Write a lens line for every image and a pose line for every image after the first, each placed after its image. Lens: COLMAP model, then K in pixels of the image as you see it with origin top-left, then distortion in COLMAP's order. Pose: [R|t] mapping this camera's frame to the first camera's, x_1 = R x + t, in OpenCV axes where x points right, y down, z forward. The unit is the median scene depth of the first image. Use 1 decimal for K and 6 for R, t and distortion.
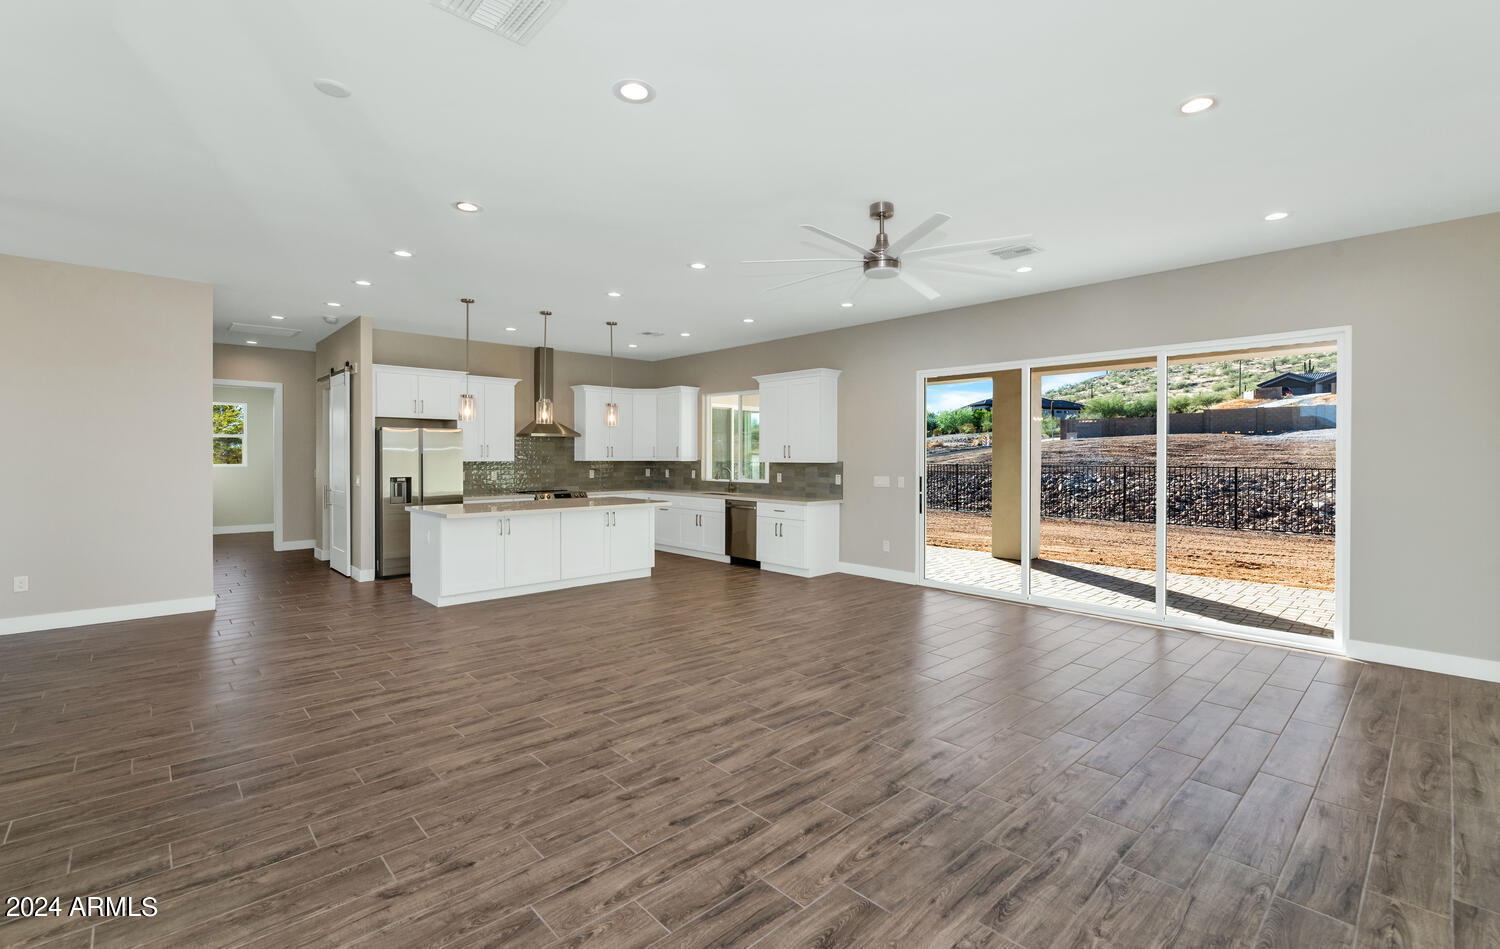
lens RADIAL K [[667.1, 0, 751.9], [0, 667.1, 464.2], [0, 0, 1]] dist [-0.000343, -0.000124]
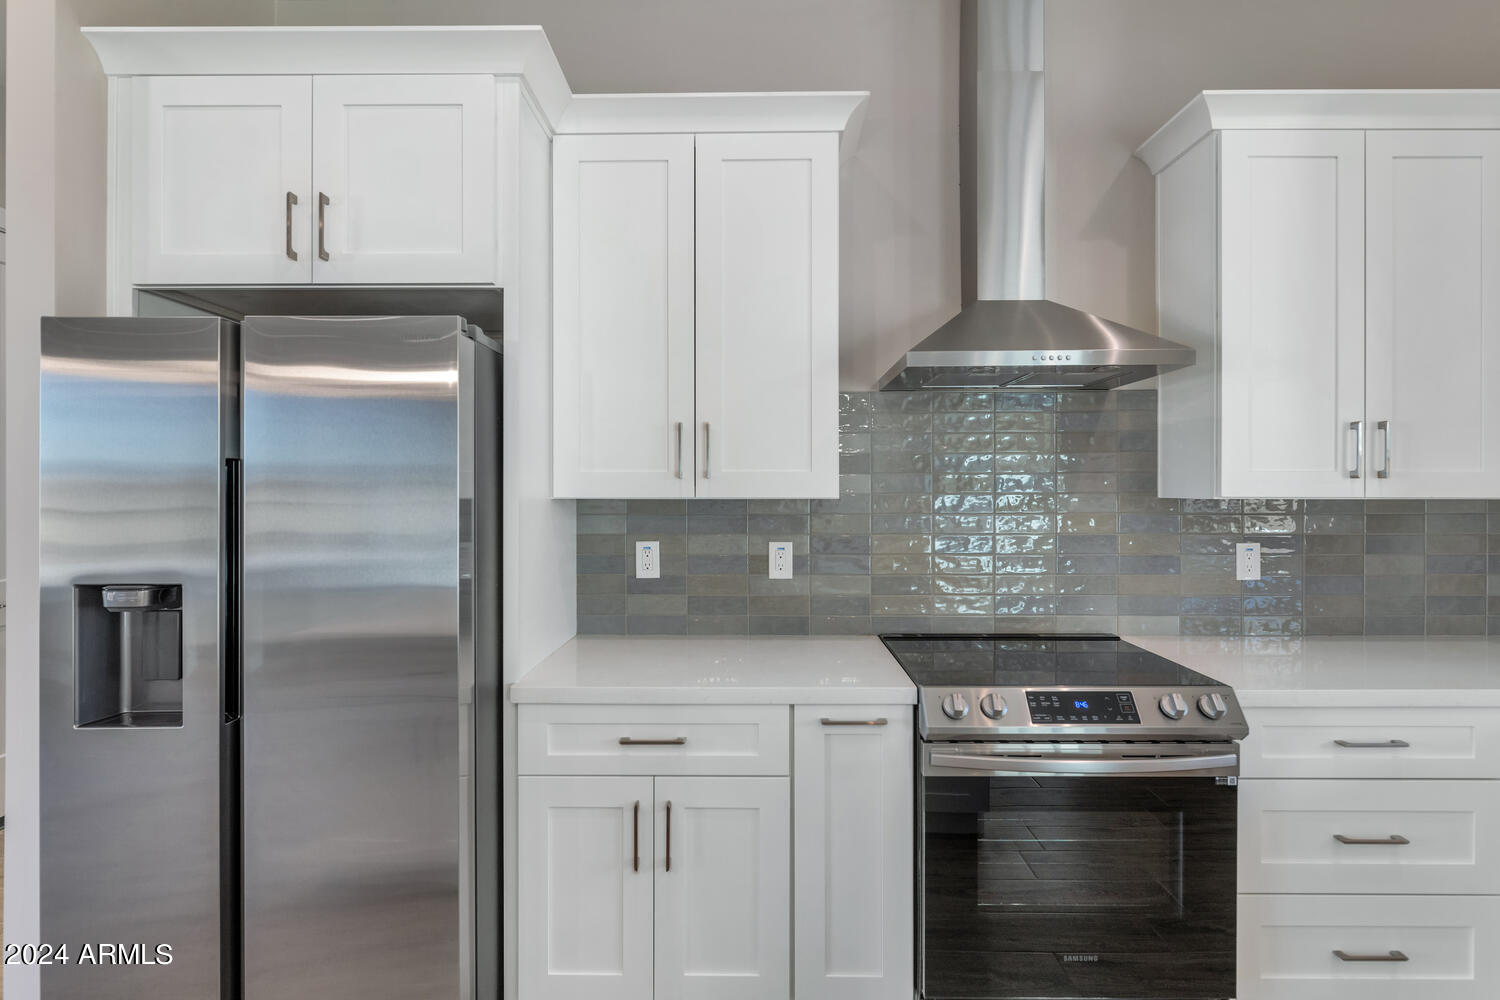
lens RADIAL K [[733.7, 0, 750.0], [0, 733.7, 500.0], [0, 0, 1]] dist [-0.022724, 0.000369]
pose [[0.716947, -0.000923, -0.697127, -0.264360], [-0.005166, 0.999965, -0.006636, -0.003049], [0.697108, 0.008359, 0.716917, 0.998693]]
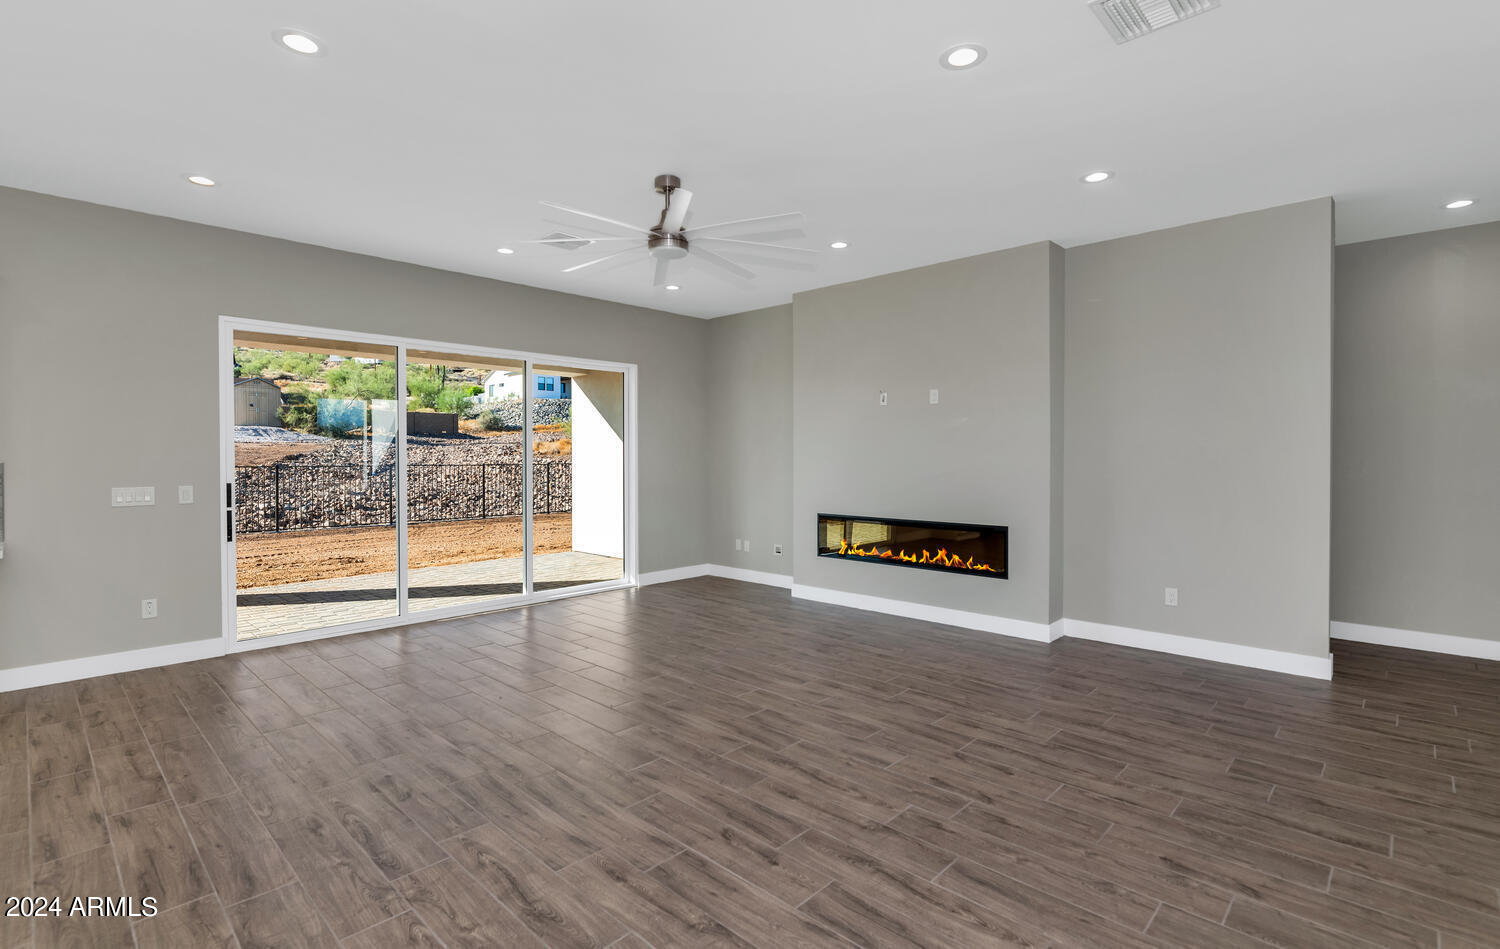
lens RADIAL K [[683.3, 0, 775.9], [0, 683.3, 488.8], [0, 0, 1]] dist [-0.001938, -0.000126]
pose [[-0.071951, -0.049694, 0.996169, -0.436910], [0.010813, 0.998660, 0.050600, -0.004248], [-0.997350, 0.014412, -0.071317, 0.524179]]
